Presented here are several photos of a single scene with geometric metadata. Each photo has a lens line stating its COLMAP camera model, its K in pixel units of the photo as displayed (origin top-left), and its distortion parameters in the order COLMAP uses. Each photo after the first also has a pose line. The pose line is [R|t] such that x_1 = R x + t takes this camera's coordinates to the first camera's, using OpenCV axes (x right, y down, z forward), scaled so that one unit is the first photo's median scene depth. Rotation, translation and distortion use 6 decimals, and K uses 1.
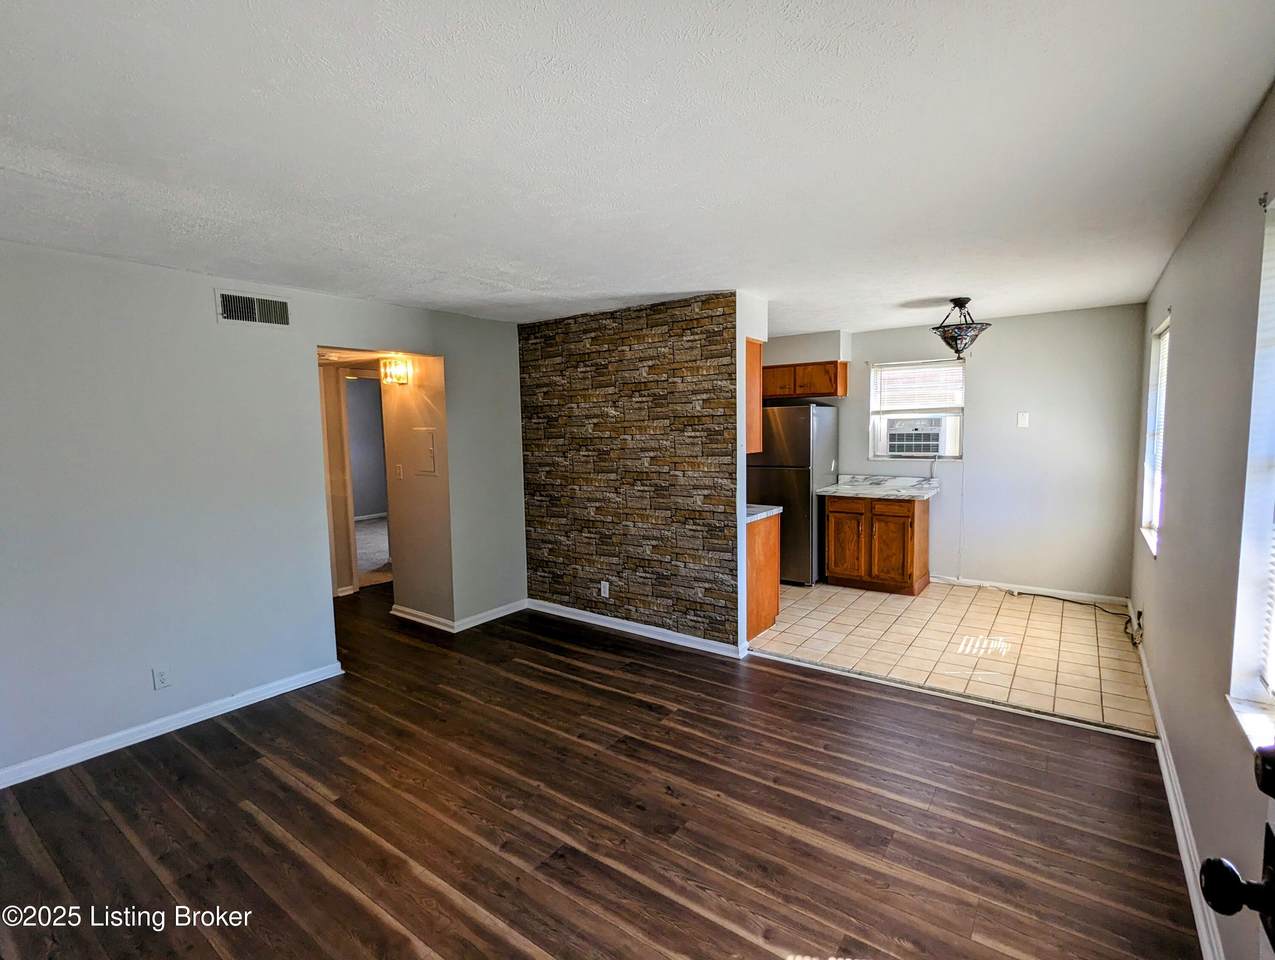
lens RADIAL K [[597.5, 0, 637.5], [0, 597.5, 480.0], [0, 0, 1]] dist [0.002027, 0.000265]
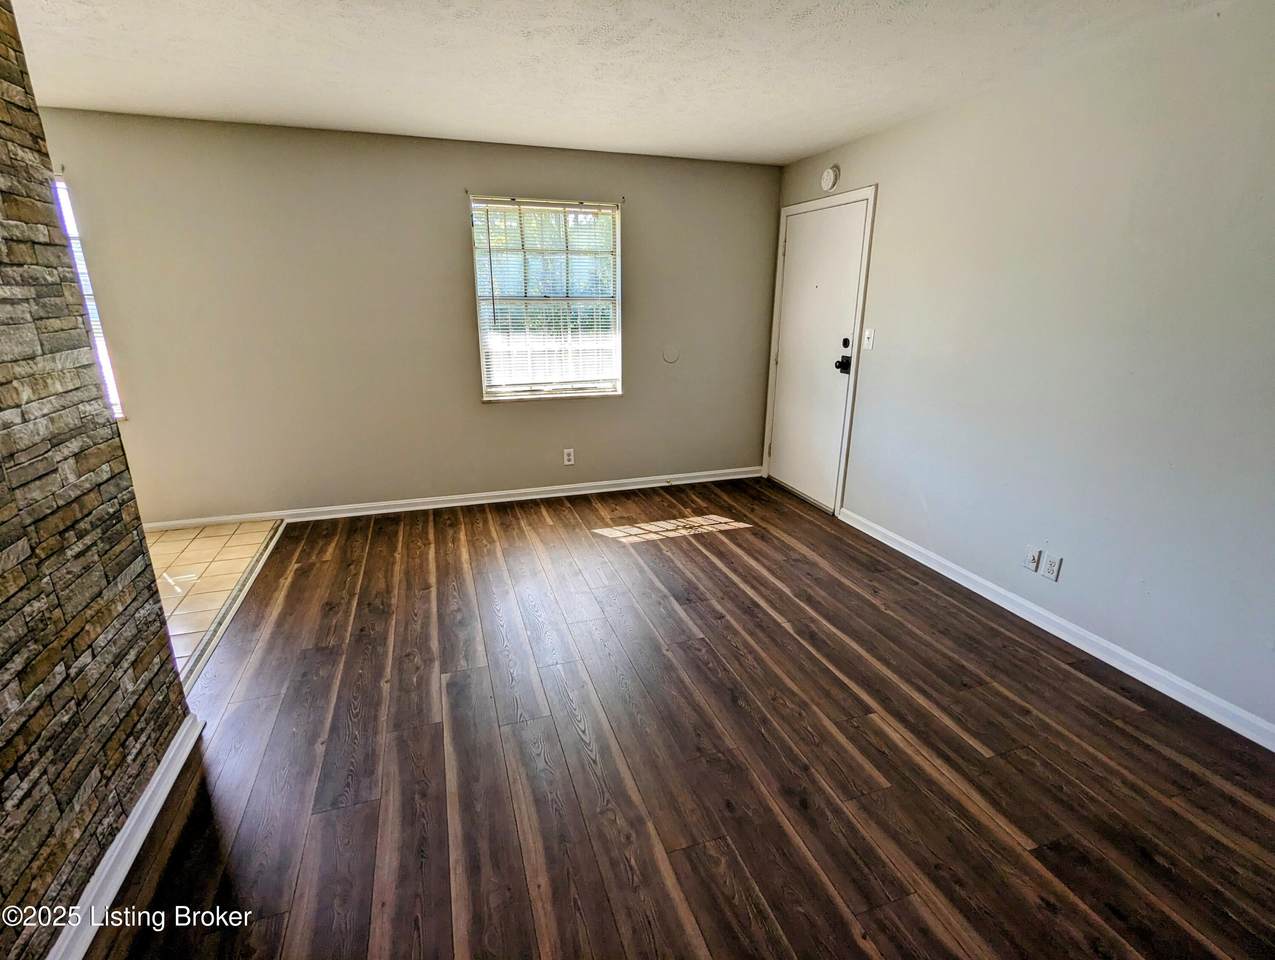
lens RADIAL K [[597.5, 0, 637.5], [0, 597.5, 480.0], [0, 0, 1]] dist [0.002027, 0.000265]
pose [[-0.812229, -0.157374, 0.561709, -0.386892], [0.067880, 0.930881, 0.358960, -0.069610], [-0.579375, 0.329687, -0.745407, 1.013069]]
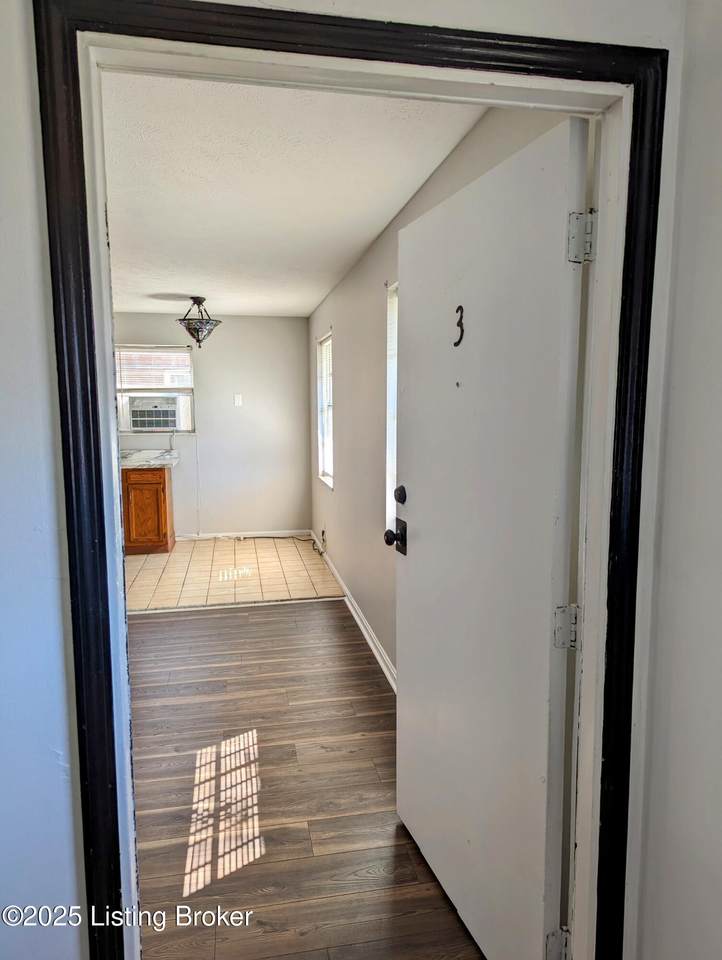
lens RADIAL K [[674.3, 0, 361.0], [0, 674.3, 480.0], [0, 0, 1]] dist [0.000418, 0.000584]
pose [[0.682010, -0.059133, 0.728949, -0.262570], [0.051716, 0.998130, 0.032583, 0.040721], [-0.729512, 0.015477, 0.683793, -0.179298]]
